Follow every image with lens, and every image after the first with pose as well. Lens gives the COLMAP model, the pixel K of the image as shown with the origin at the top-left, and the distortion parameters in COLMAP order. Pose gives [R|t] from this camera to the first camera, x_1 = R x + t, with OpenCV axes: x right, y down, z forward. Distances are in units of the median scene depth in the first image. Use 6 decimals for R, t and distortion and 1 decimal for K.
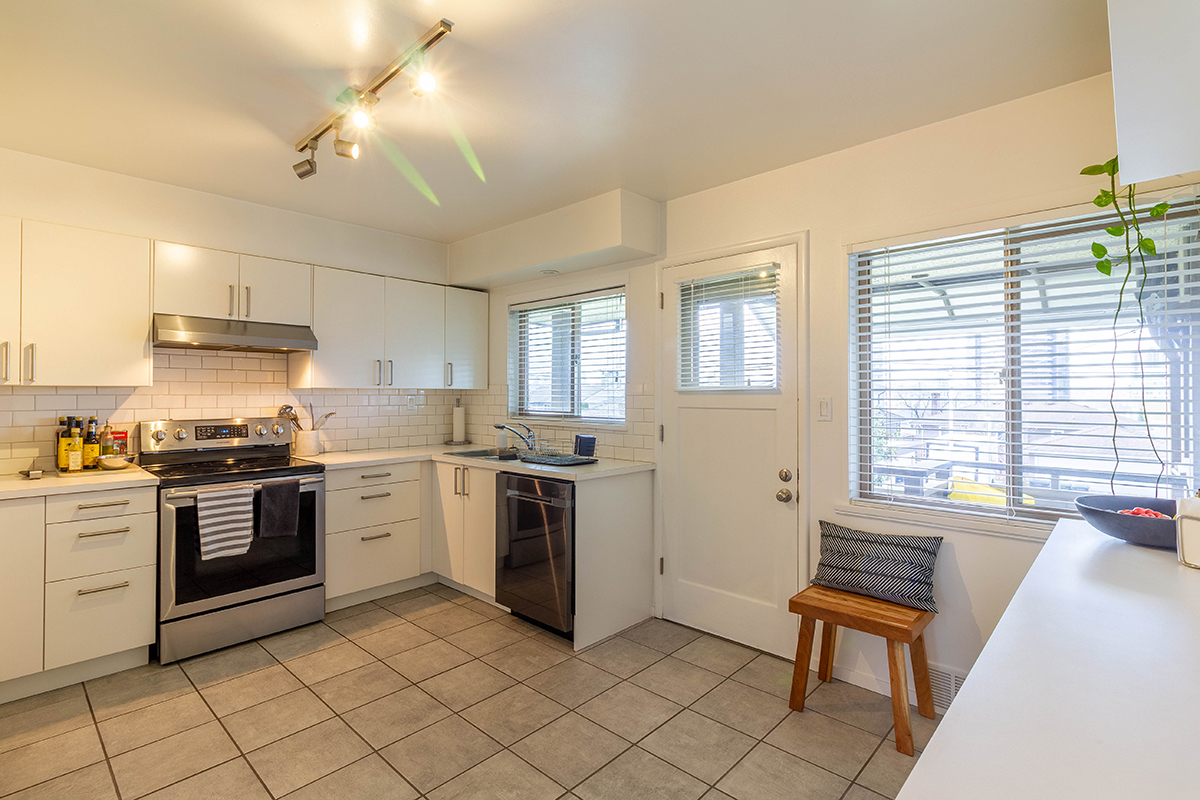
lens RADIAL K [[559.0, 0, 614.1], [0, 559.0, 391.0], [0, 0, 1]] dist [0.008312, -0.000691]
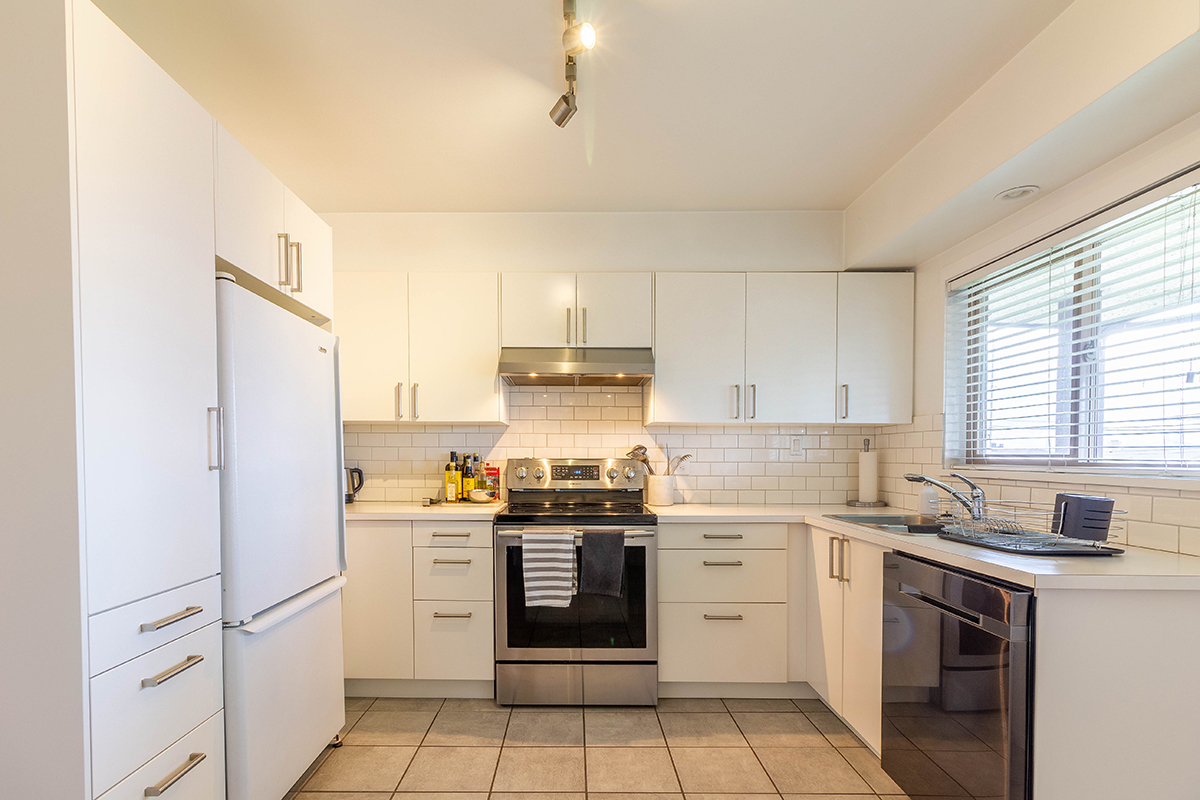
lens RADIAL K [[594.3, 0, 569.6], [0, 594.3, 469.3], [0, 0, 1]] dist [-0.000909, 0.000727]
pose [[0.659345, 0.015478, -0.751681, 0.041233], [0.003708, 0.999709, 0.023838, 0.045368], [0.751831, -0.018504, 0.659096, 0.354265]]
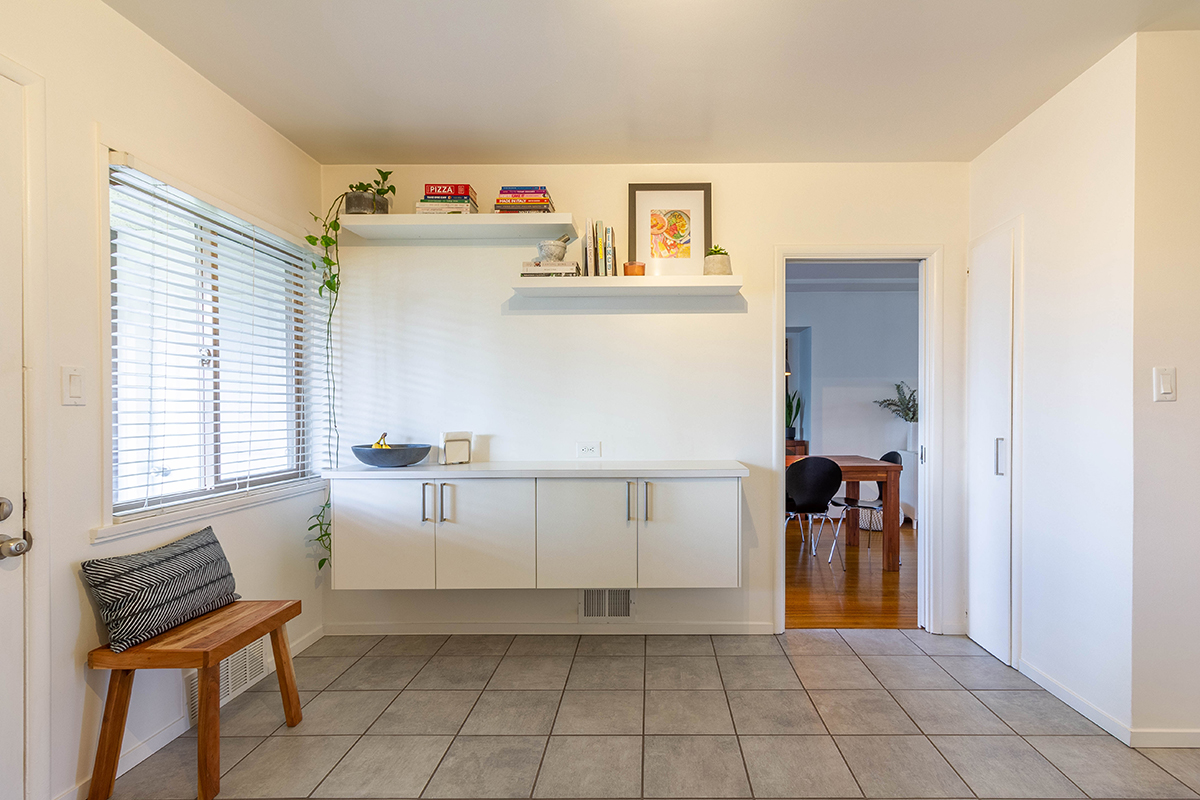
lens RADIAL K [[582.8, 0, 635.5], [0, 582.8, 415.9], [0, 0, 1]] dist [-0.002866, -0.000444]
pose [[-0.656937, -0.005593, 0.753925, -0.456780], [-0.001384, 0.999980, 0.006213, 0.051719], [-0.753944, 0.003038, -0.656932, 0.821199]]
